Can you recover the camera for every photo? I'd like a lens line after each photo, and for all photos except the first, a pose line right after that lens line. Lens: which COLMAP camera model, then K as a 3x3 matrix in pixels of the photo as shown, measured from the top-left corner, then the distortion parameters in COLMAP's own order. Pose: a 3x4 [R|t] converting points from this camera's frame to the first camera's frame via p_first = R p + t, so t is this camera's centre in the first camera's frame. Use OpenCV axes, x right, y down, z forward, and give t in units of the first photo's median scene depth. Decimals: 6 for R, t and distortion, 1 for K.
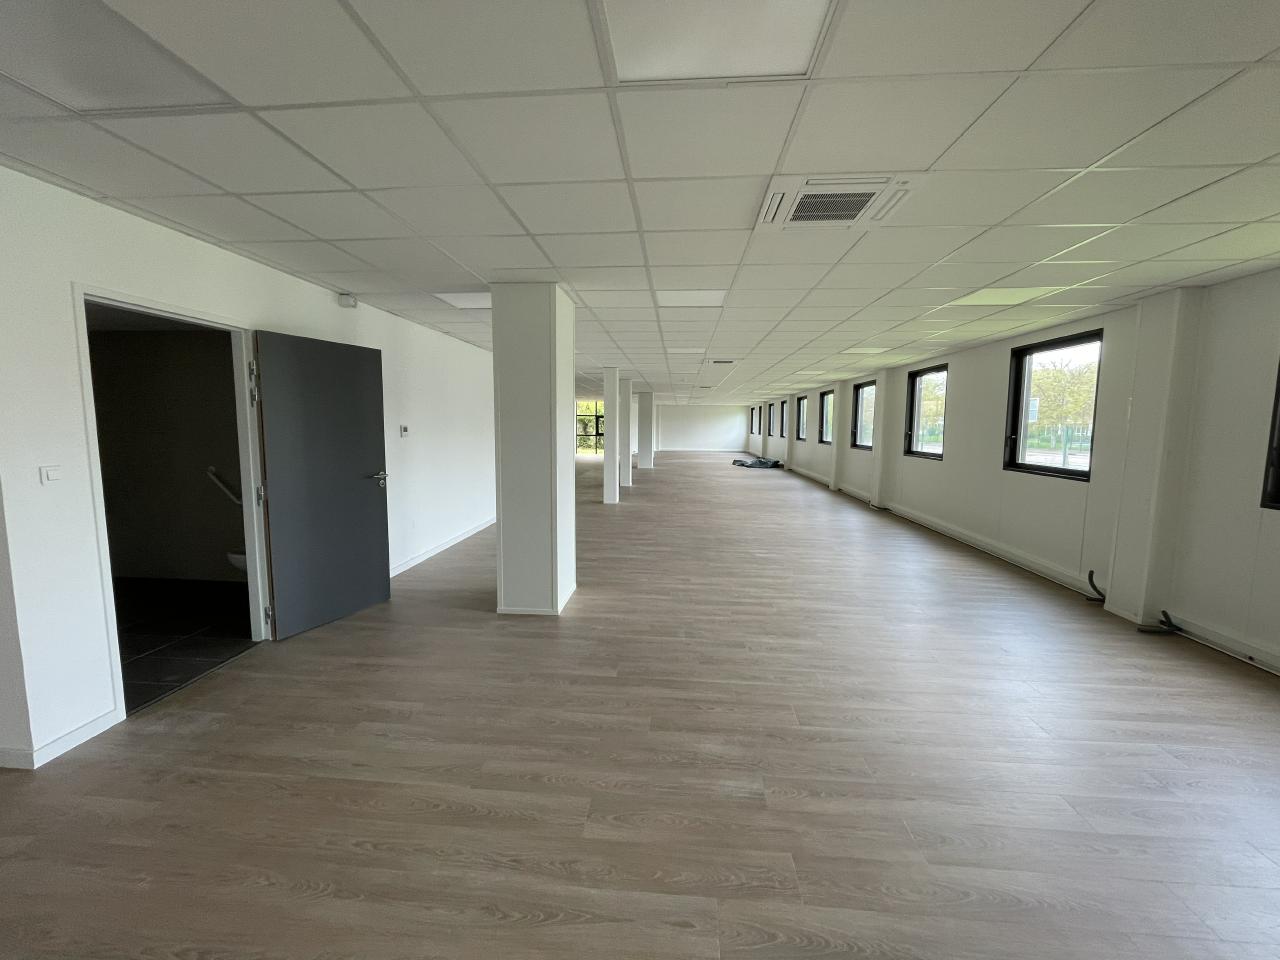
lens RADIAL K [[518.3, 0, 633.1], [0, 518.3, 477.8], [0, 0, 1]] dist [-0.001563, -0.000518]
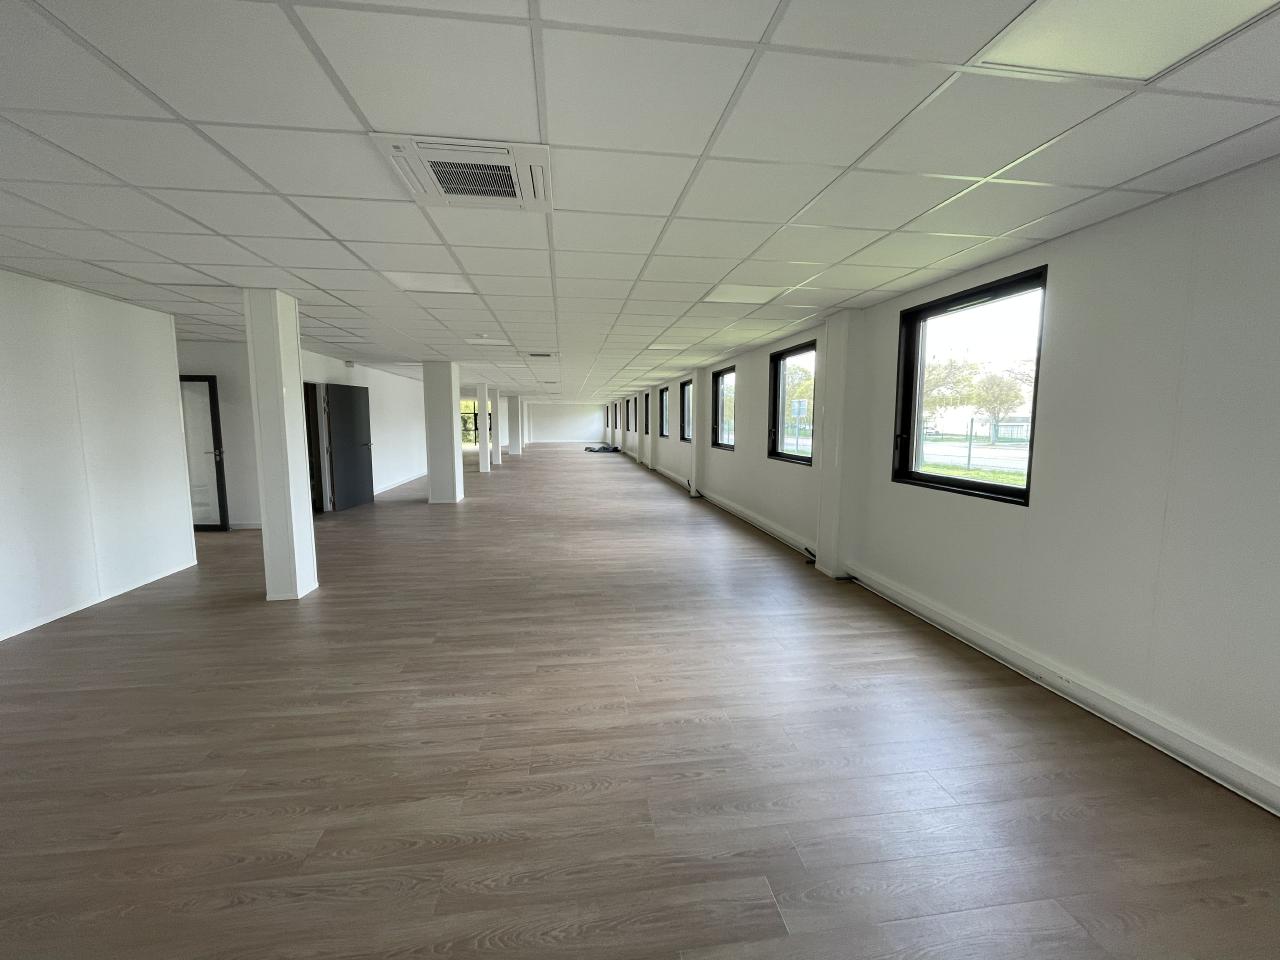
lens RADIAL K [[518.3, 0, 638.6], [0, 518.3, 478.6], [0, 0, 1]] dist [-0.001563, -0.000518]
pose [[0.973422, -0.031336, 0.226865, 0.027602], [0.029193, 0.999492, 0.012794, 0.033714], [-0.227150, -0.005831, 0.973842, -0.323688]]
